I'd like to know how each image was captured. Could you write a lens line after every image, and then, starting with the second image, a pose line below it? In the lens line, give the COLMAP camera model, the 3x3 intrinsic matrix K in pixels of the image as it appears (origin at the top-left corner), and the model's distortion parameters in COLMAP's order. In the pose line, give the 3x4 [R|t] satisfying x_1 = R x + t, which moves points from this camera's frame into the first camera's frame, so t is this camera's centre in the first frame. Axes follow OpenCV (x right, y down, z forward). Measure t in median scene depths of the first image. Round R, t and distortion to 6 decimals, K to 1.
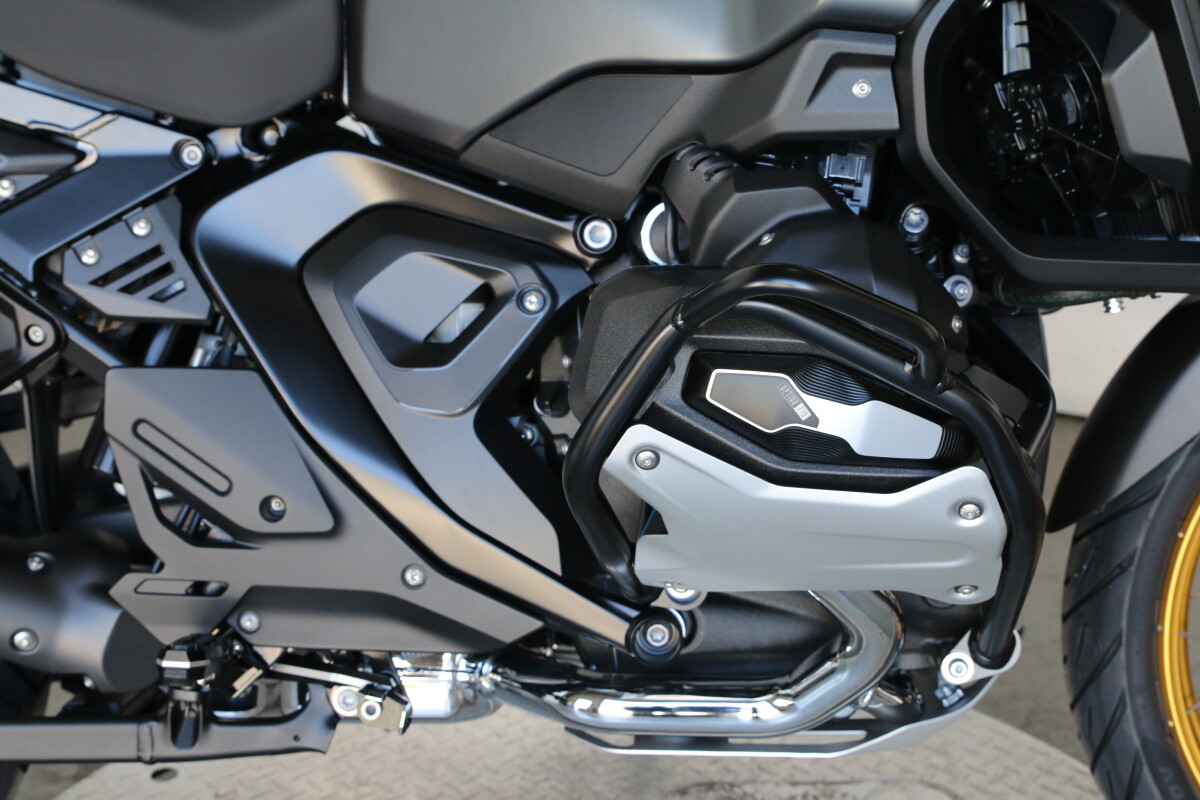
lens RADIAL K [[2012.1, 0, 600.9], [0, 2012.1, 384.4], [0, 0, 1]] dist [-0.055818, 0.149350]
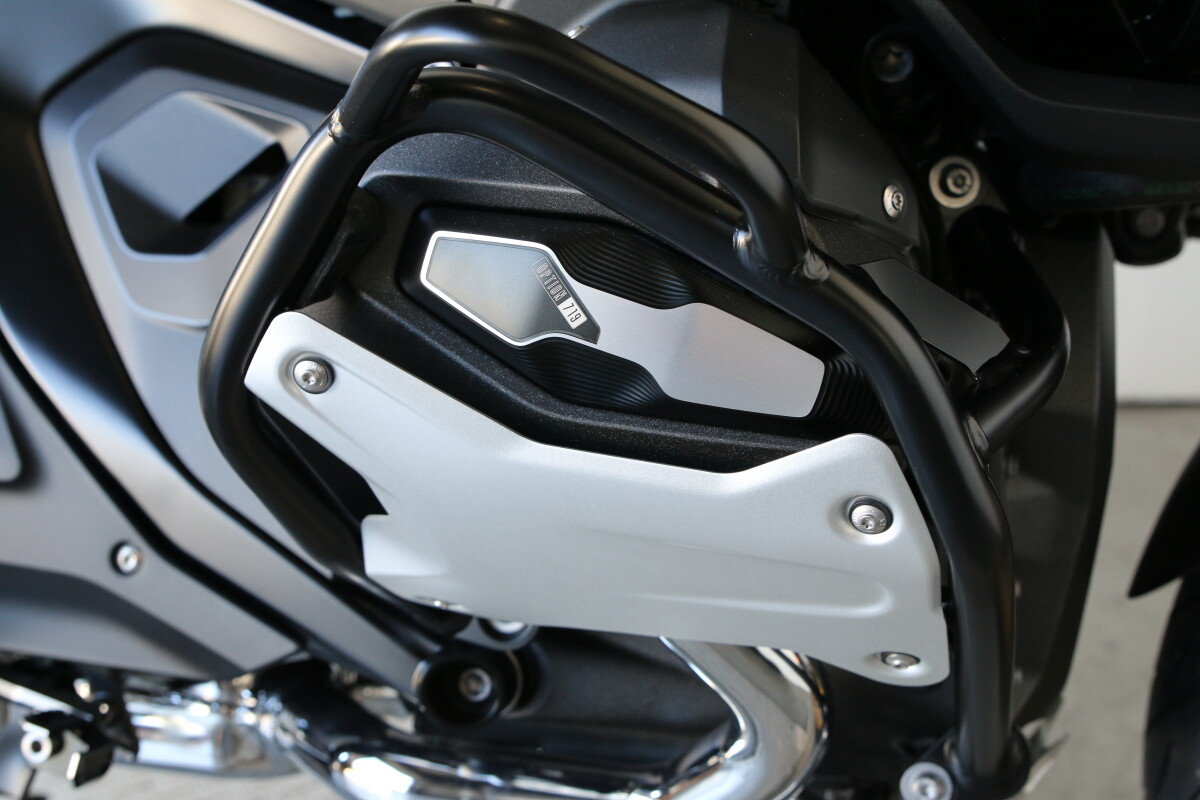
lens RADIAL K [[1907.2, 0, 600.0], [0, 1907.2, 400.0], [0, 0, 1]] dist [-0.013708, 0.033512]
pose [[0.982003, 0.083783, -0.169264, 0.197589], [-0.088041, 0.995958, -0.017794, 0.046210], [0.167089, 0.032376, 0.985410, 0.456376]]
